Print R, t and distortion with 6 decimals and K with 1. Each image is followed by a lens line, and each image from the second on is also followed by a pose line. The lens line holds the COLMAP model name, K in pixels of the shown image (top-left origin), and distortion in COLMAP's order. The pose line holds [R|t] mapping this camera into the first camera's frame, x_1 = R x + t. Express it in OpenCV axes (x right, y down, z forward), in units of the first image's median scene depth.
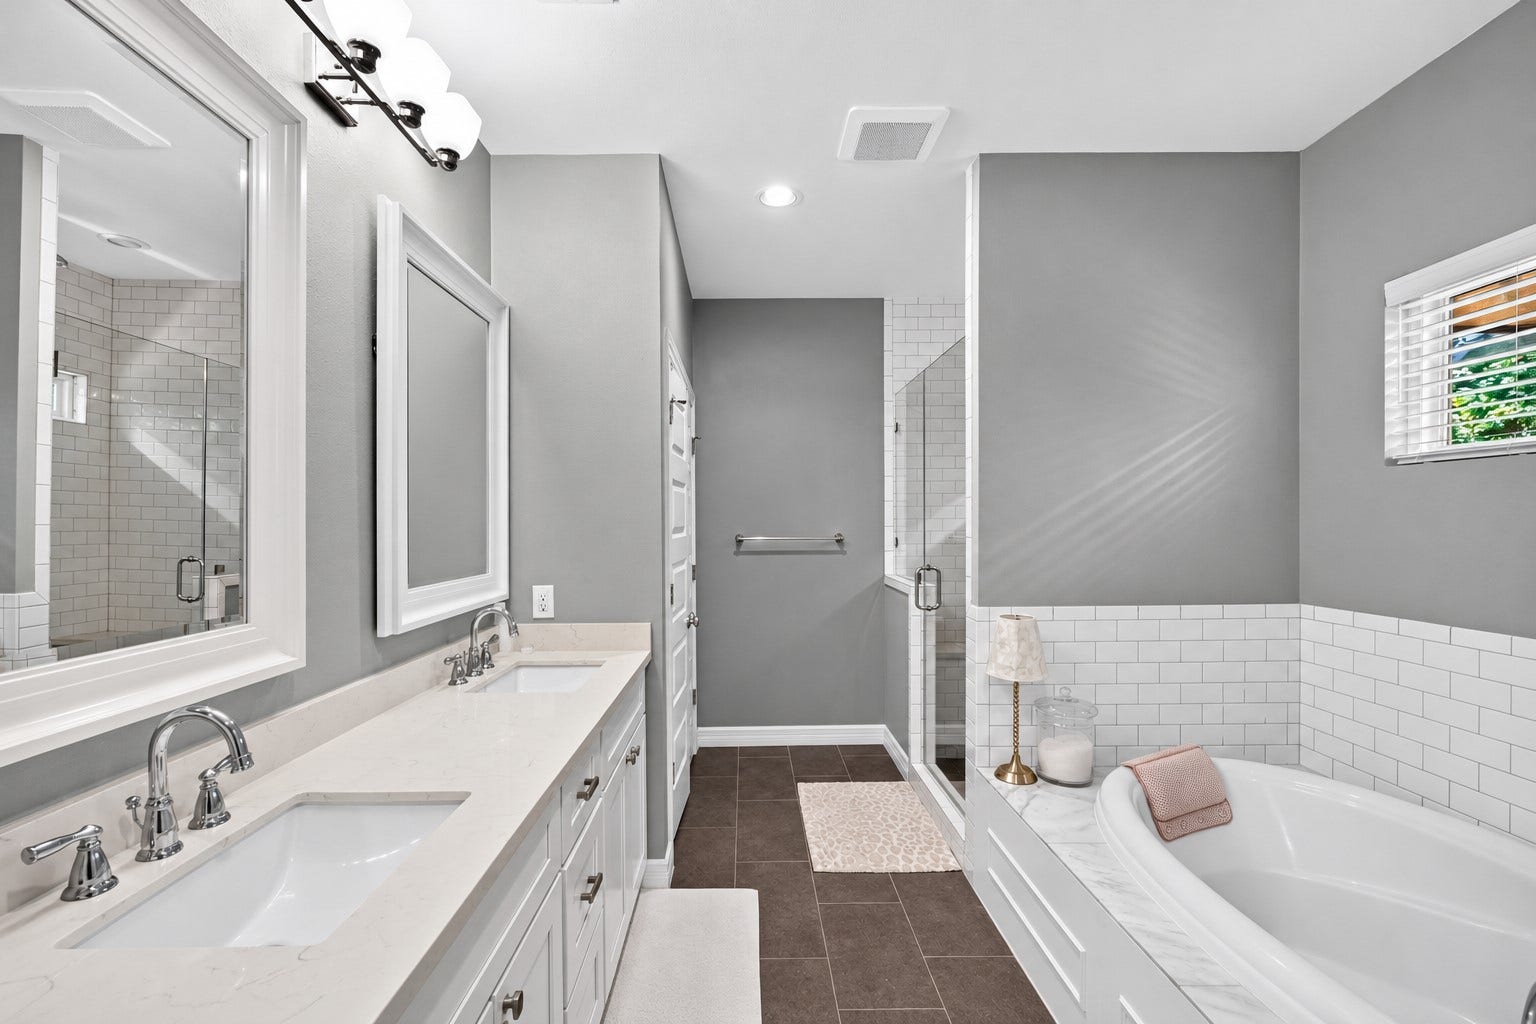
lens RADIAL K [[640.8, 0, 736.2], [0, 640.8, 522.9], [0, 0, 1]] dist [-0.004600, -0.000402]
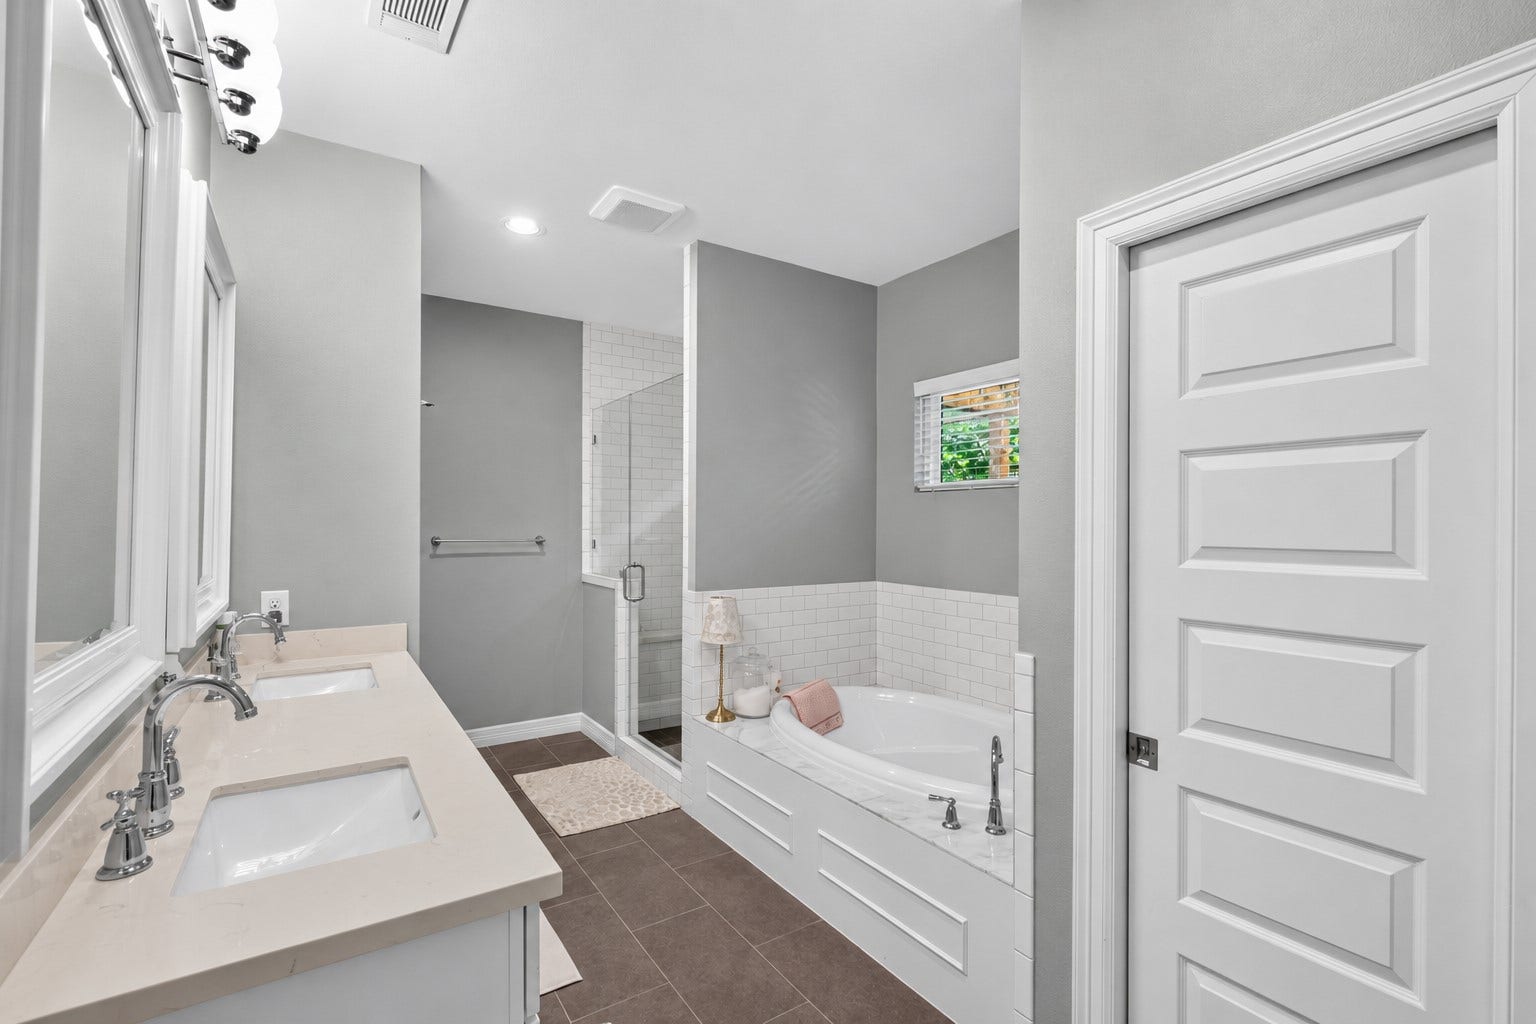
lens RADIAL K [[678.7, 0, 758.0], [0, 678.7, 524.1], [0, 0, 1]] dist [0.000520, 0.000051]
pose [[0.826810, 0.011223, 0.562369, -0.242024], [-0.008905, 0.999937, -0.006864, 0.002247], [-0.562411, 0.000667, 0.826858, -0.171302]]
